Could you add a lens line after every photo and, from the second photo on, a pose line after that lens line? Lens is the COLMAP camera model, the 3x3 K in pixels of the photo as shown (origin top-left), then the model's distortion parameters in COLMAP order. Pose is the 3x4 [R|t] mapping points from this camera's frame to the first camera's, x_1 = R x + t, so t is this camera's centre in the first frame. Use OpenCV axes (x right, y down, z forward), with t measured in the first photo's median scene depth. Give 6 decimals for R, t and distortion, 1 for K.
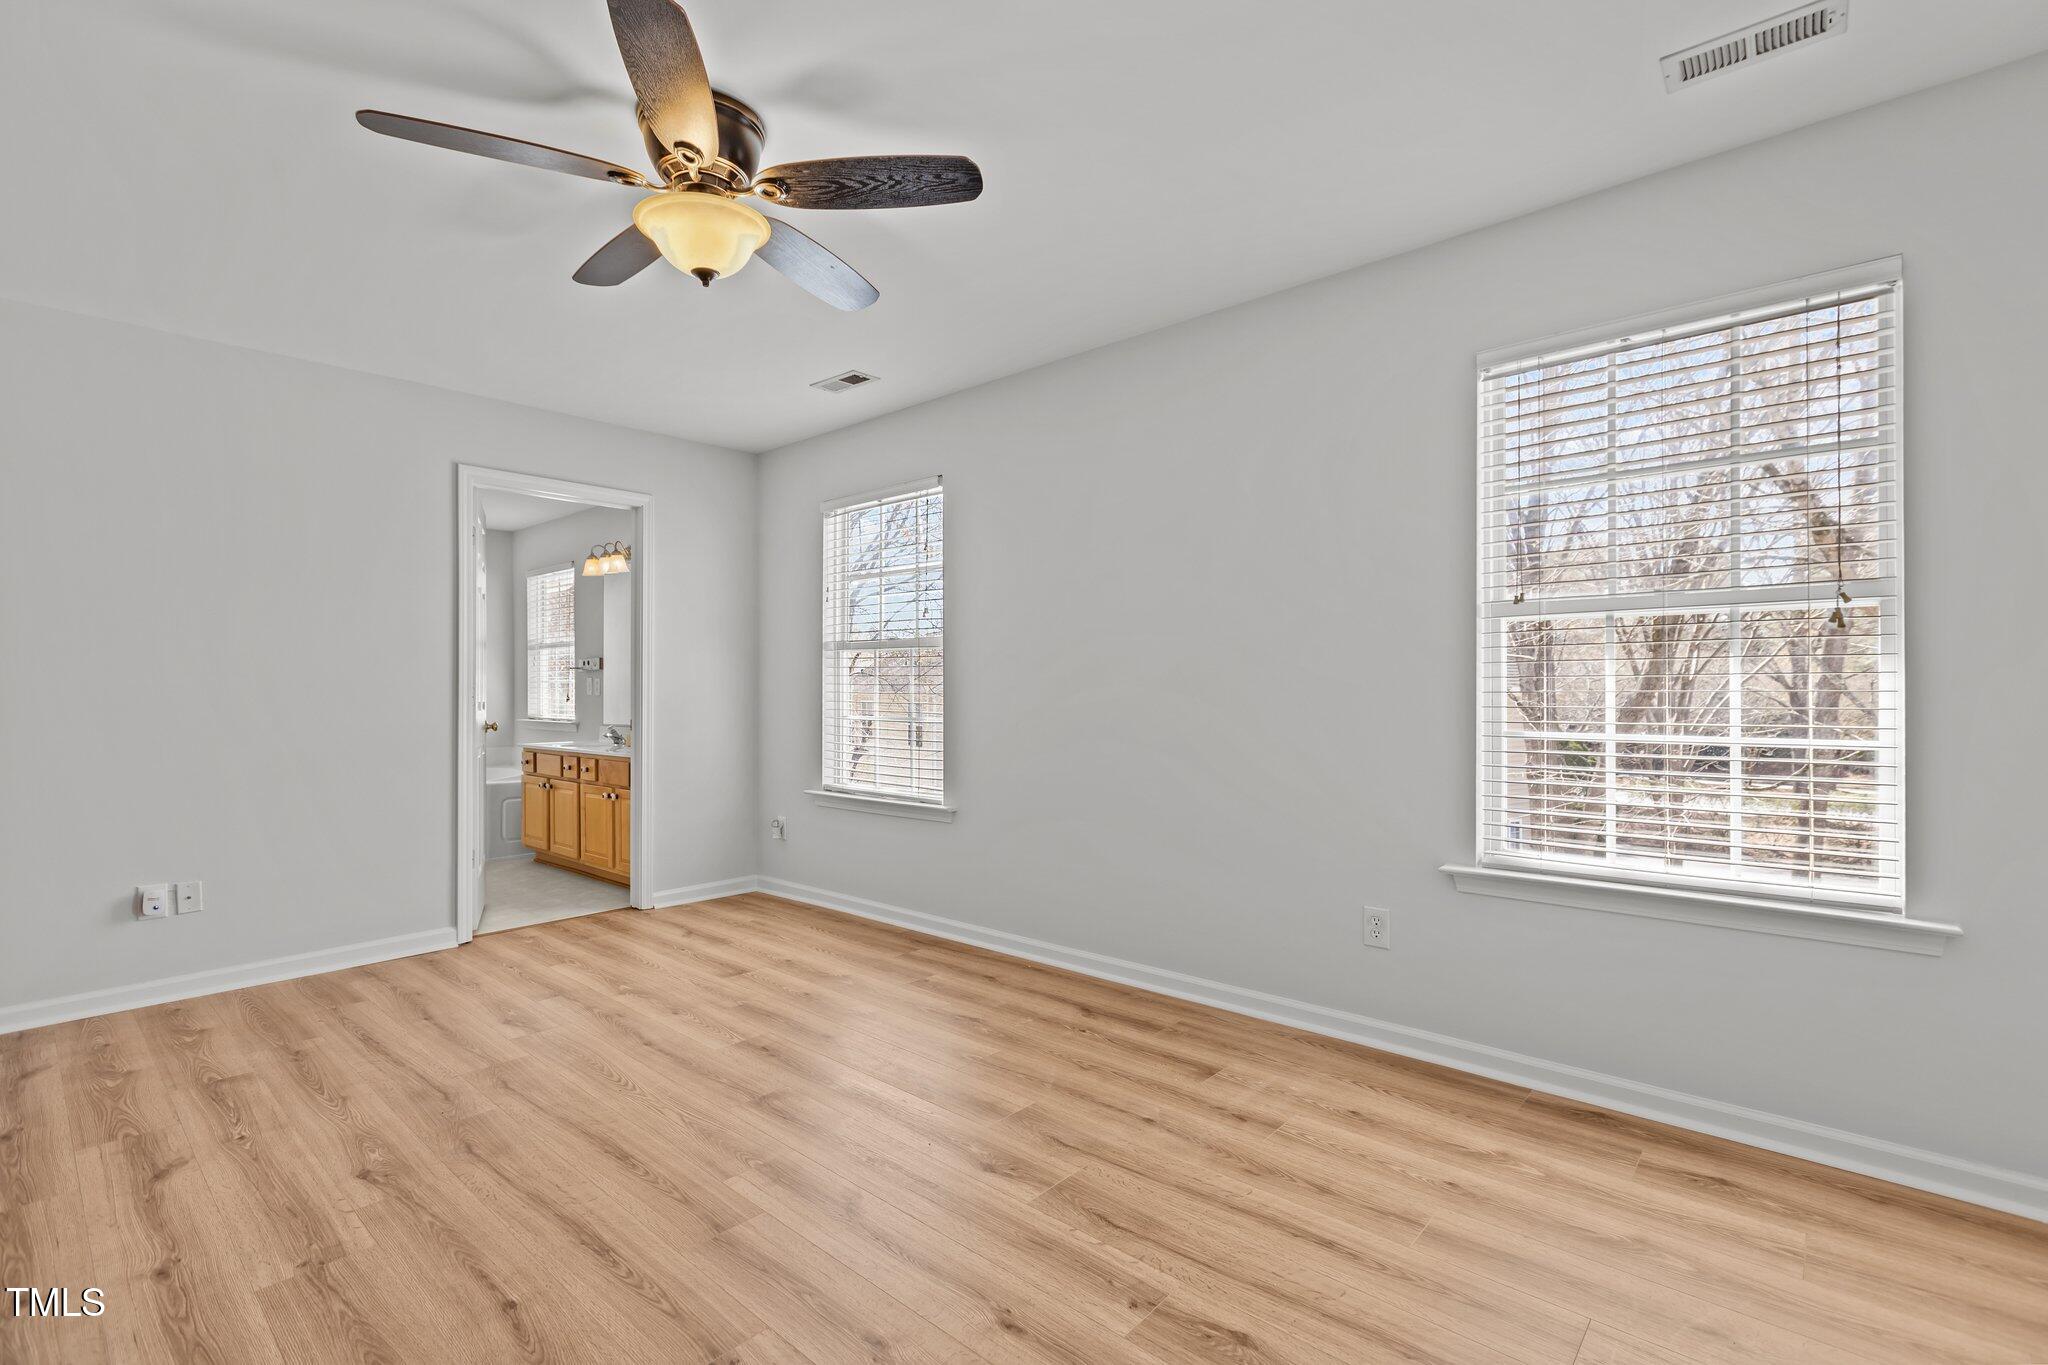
lens RADIAL K [[935.3, 0, 1026.6], [0, 935.3, 690.9], [0, 0, 1]] dist [-0.001228, -0.000363]
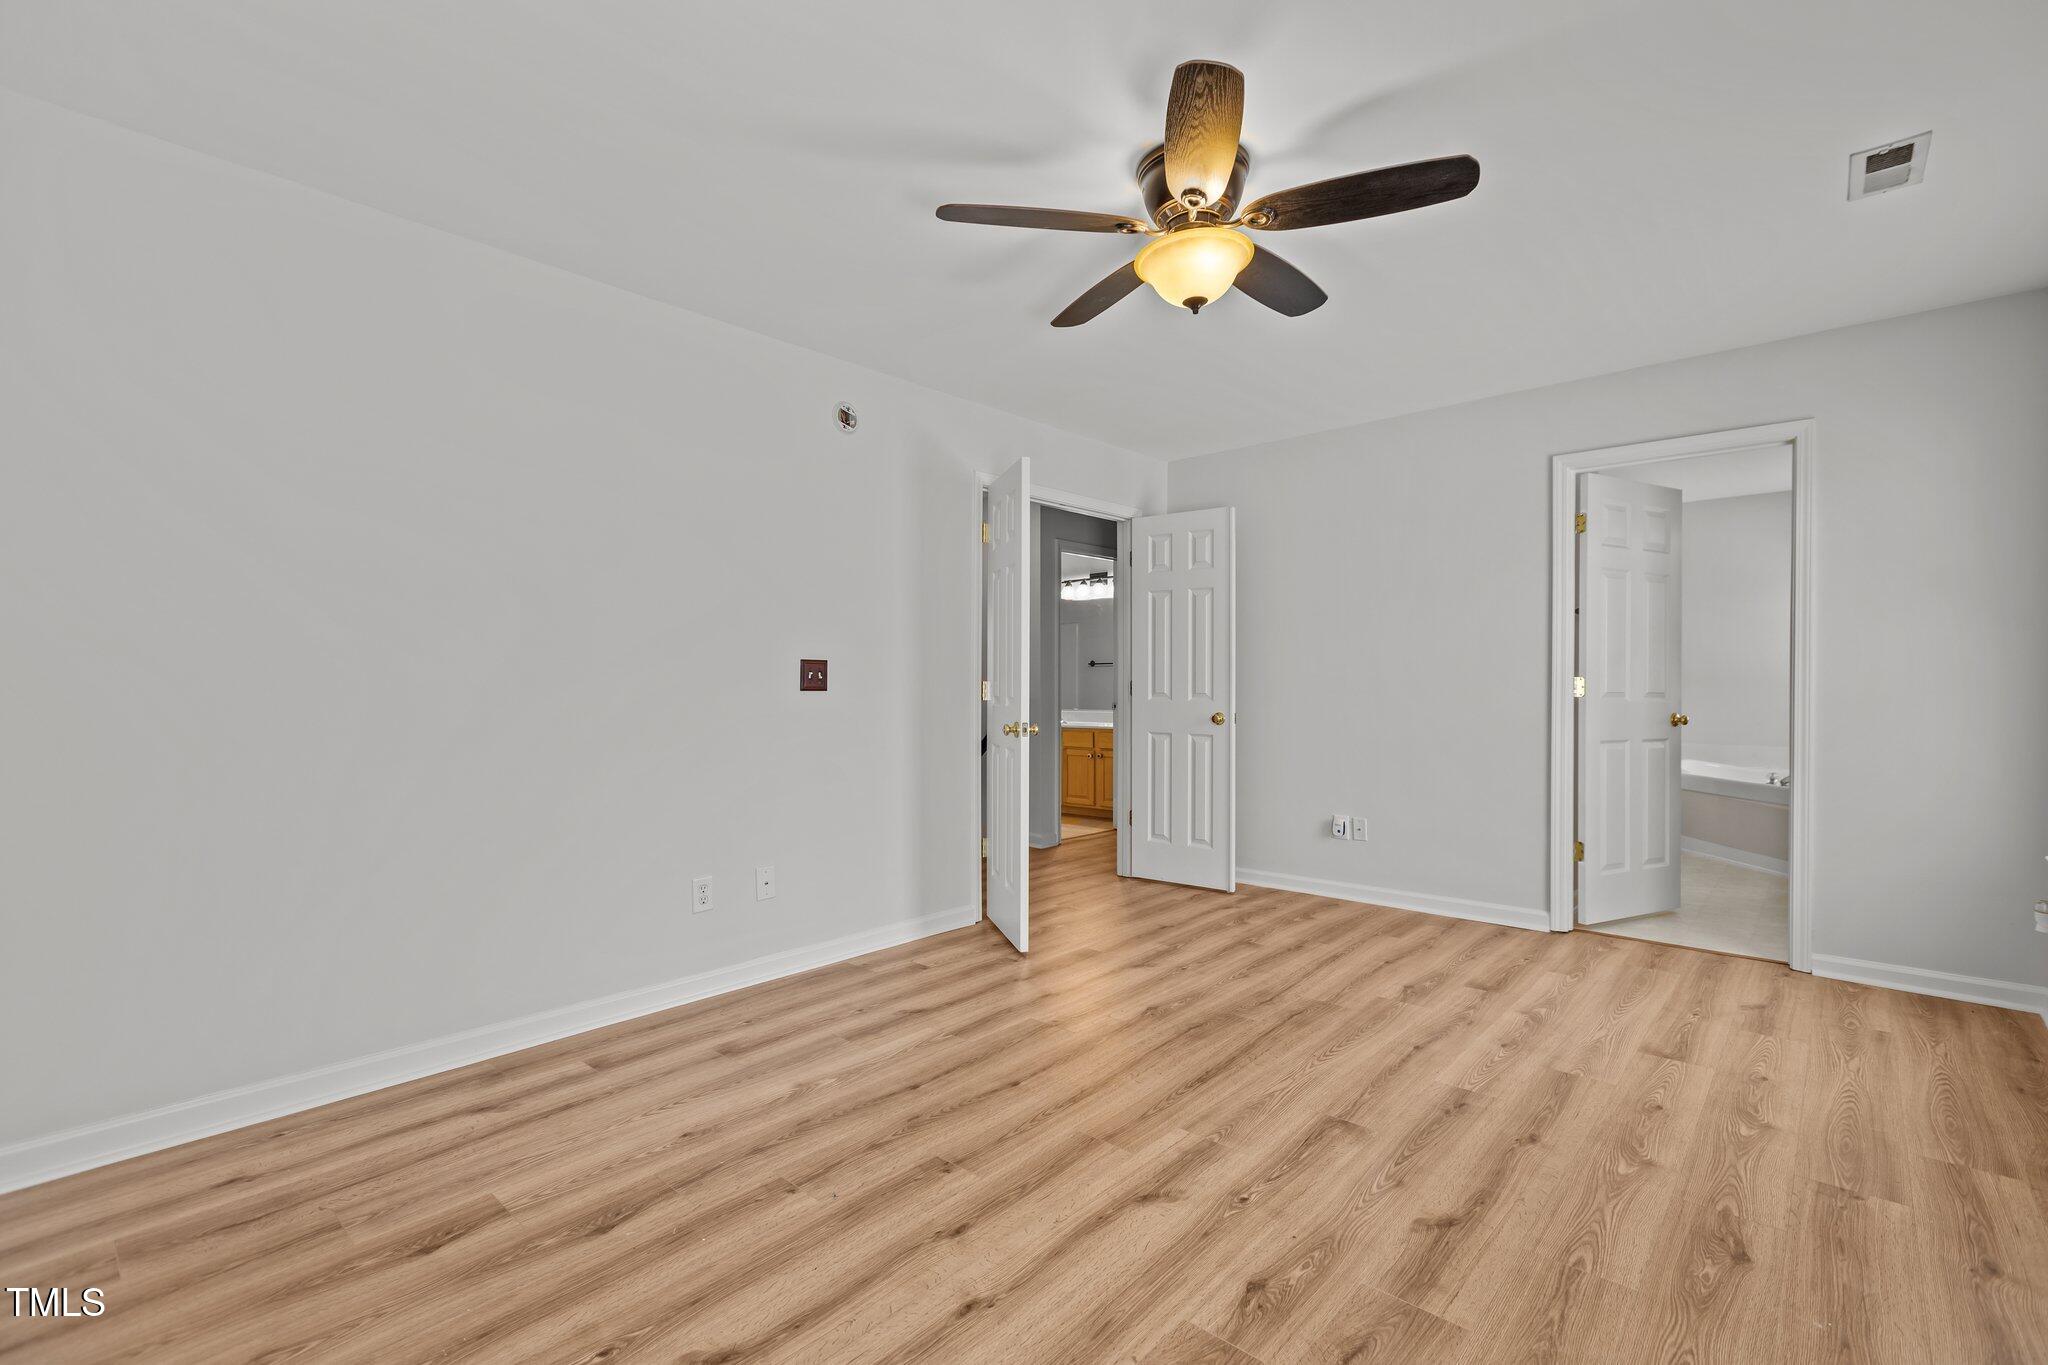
lens RADIAL K [[935.3, 0, 1028.7], [0, 935.3, 687.4], [0, 0, 1]] dist [-0.001228, -0.000363]
pose [[-0.032677, 0.011384, -0.999401, 0.551390], [0.000500, 0.999935, 0.011373, -0.005872], [0.999466, -0.000129, -0.032680, 0.608565]]
